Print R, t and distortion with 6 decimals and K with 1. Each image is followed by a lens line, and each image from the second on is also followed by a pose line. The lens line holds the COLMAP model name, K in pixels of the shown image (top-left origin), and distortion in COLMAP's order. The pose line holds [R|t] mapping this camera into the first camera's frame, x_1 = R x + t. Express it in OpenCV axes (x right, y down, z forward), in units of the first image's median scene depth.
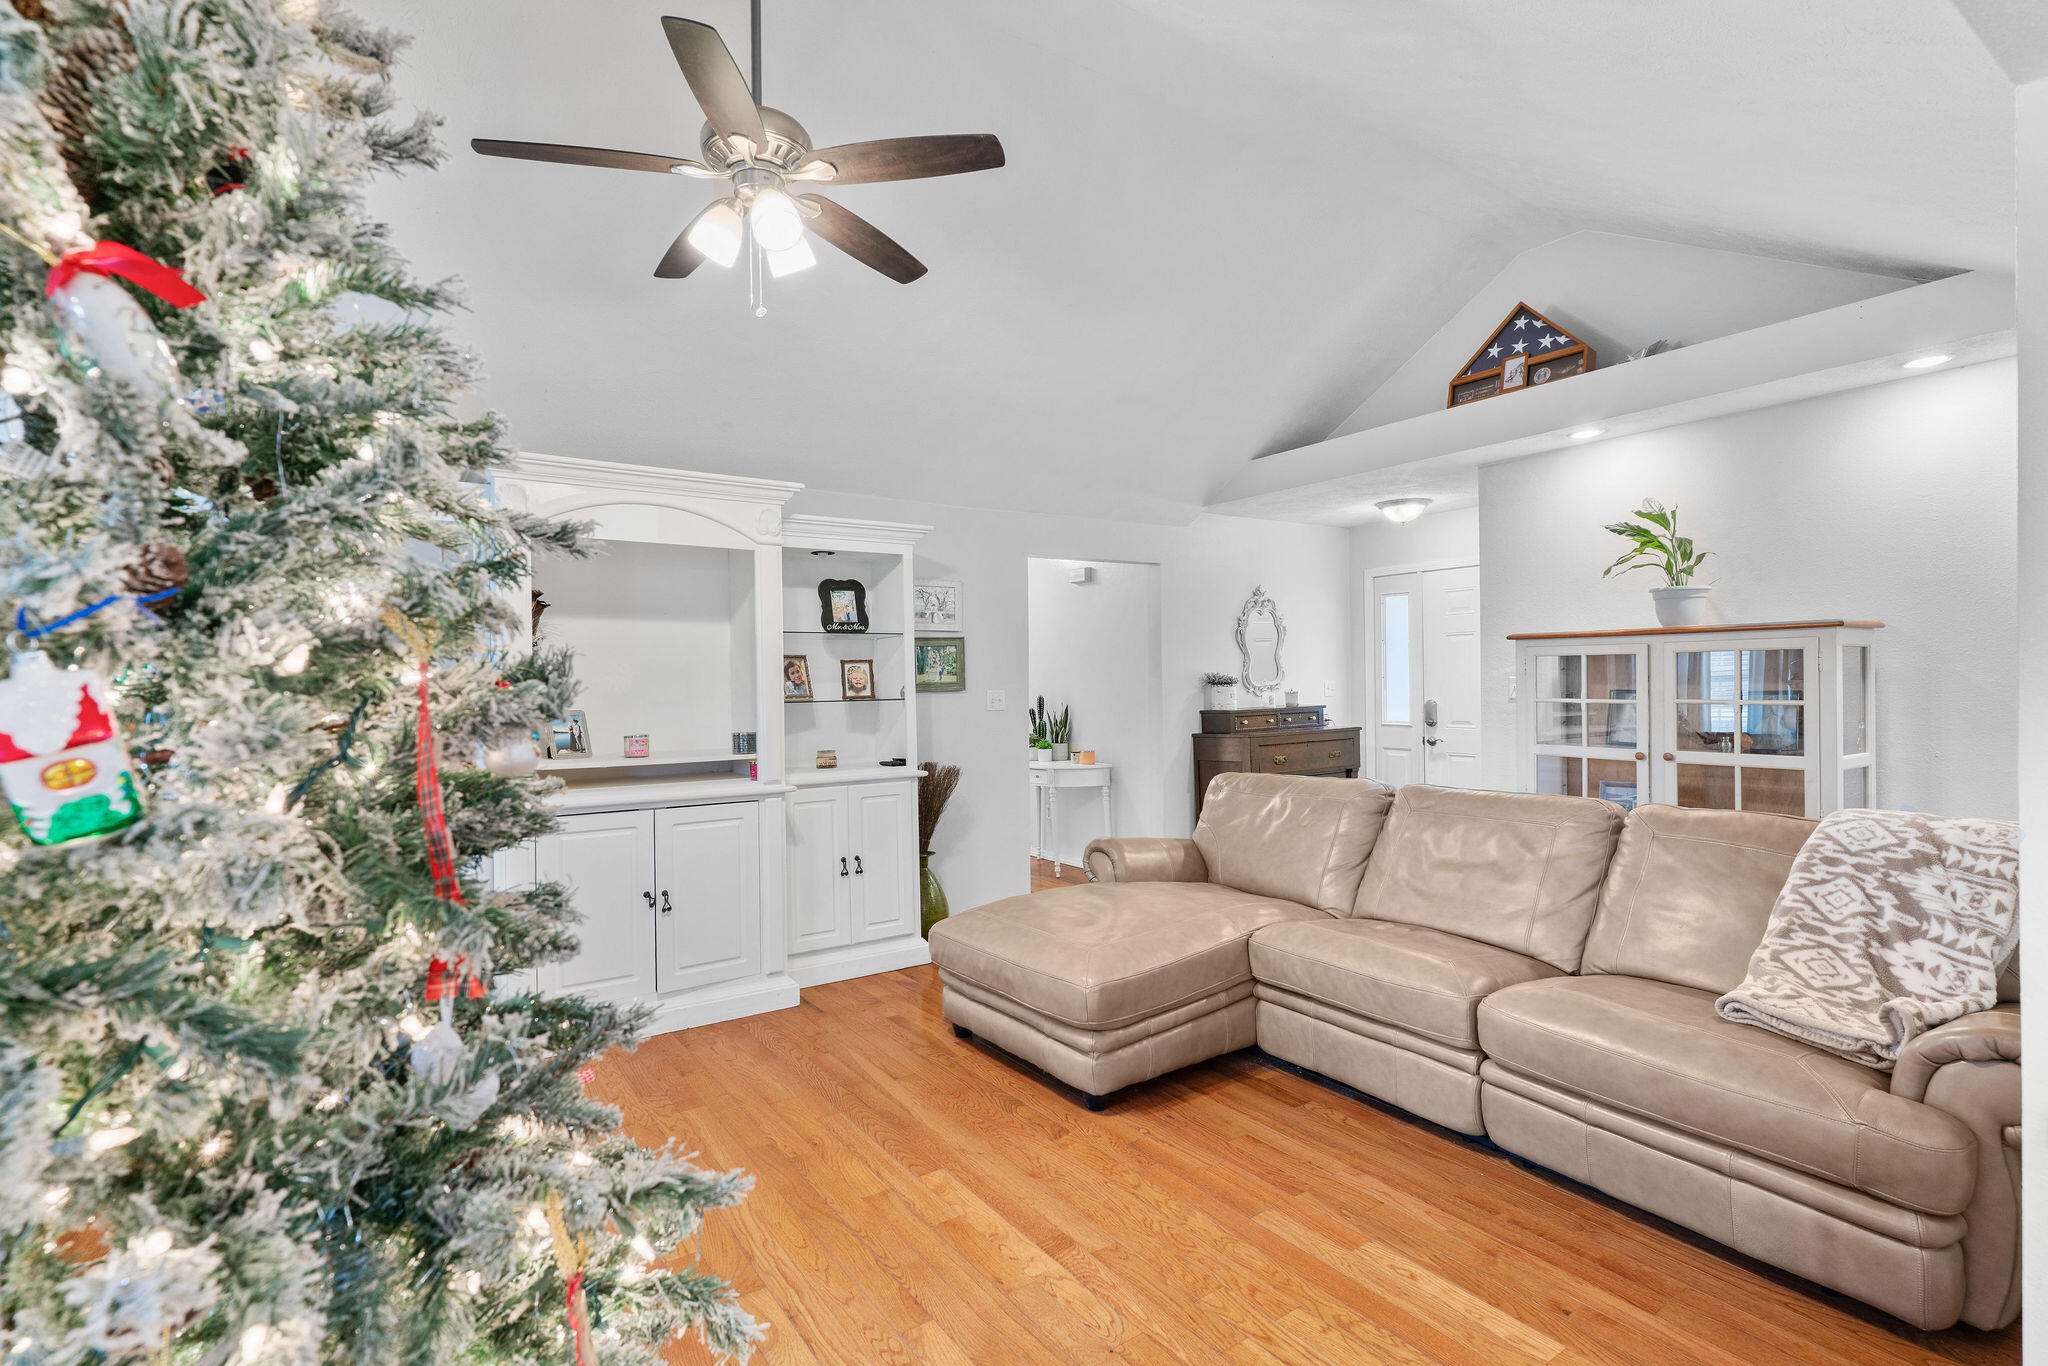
lens RADIAL K [[970.2, 0, 995.5], [0, 970.2, 680.1], [0, 0, 1]] dist [0.000907, 0.000076]
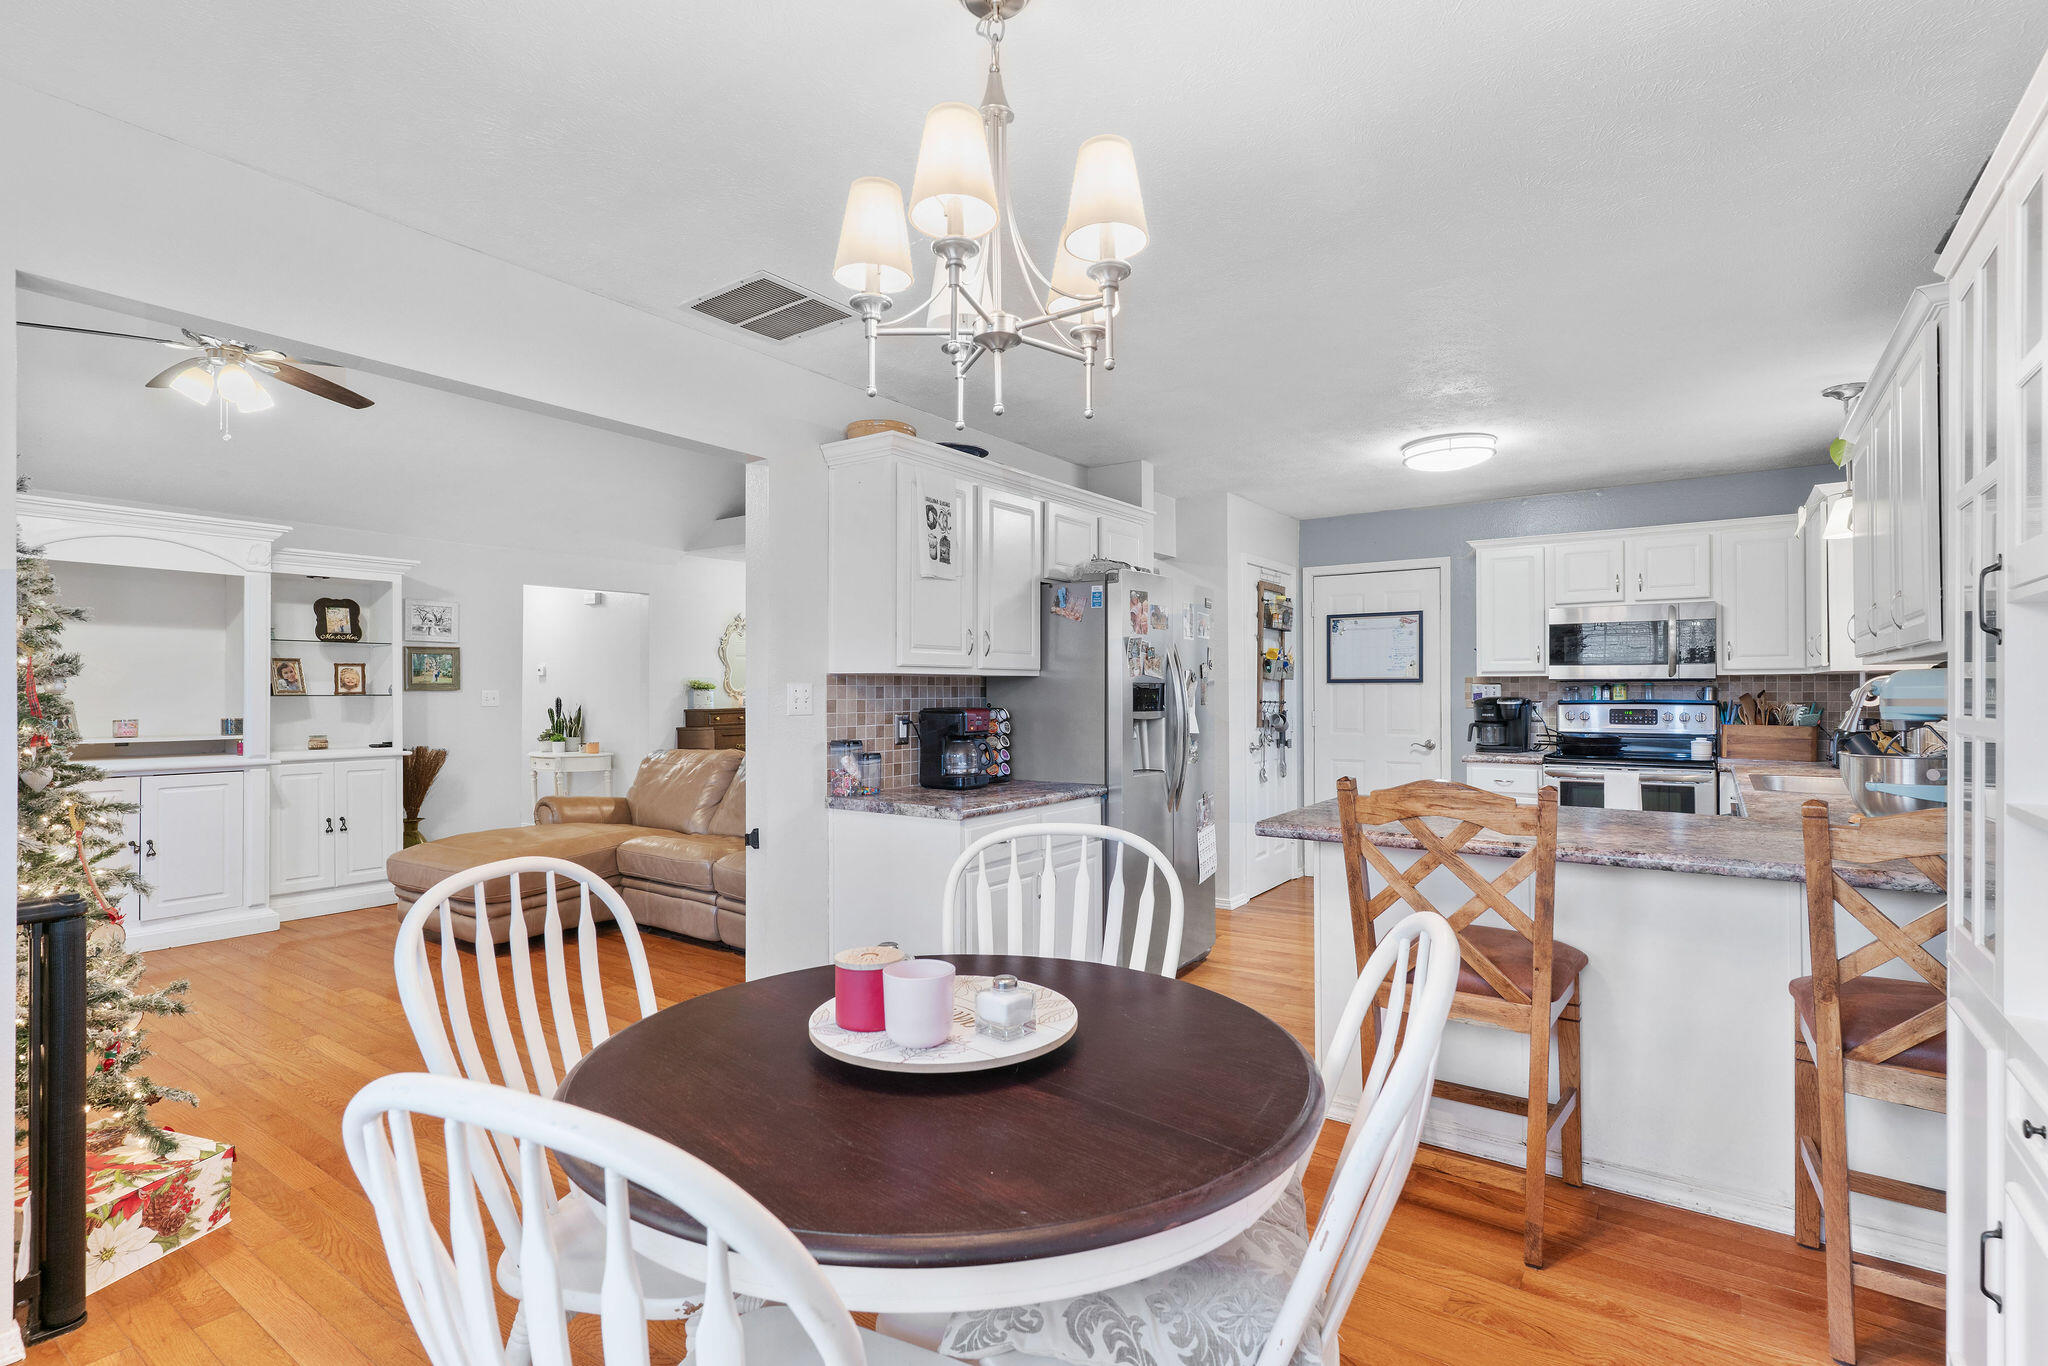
lens RADIAL K [[970.2, 0, 995.5], [0, 970.2, 680.1], [0, 0, 1]] dist [0.000907, 0.000076]
pose [[0.934085, 0.015513, 0.356714, 0.190154], [-0.010778, 0.999826, -0.015257, 0.010975], [-0.356889, 0.010407, 0.934089, -0.470097]]
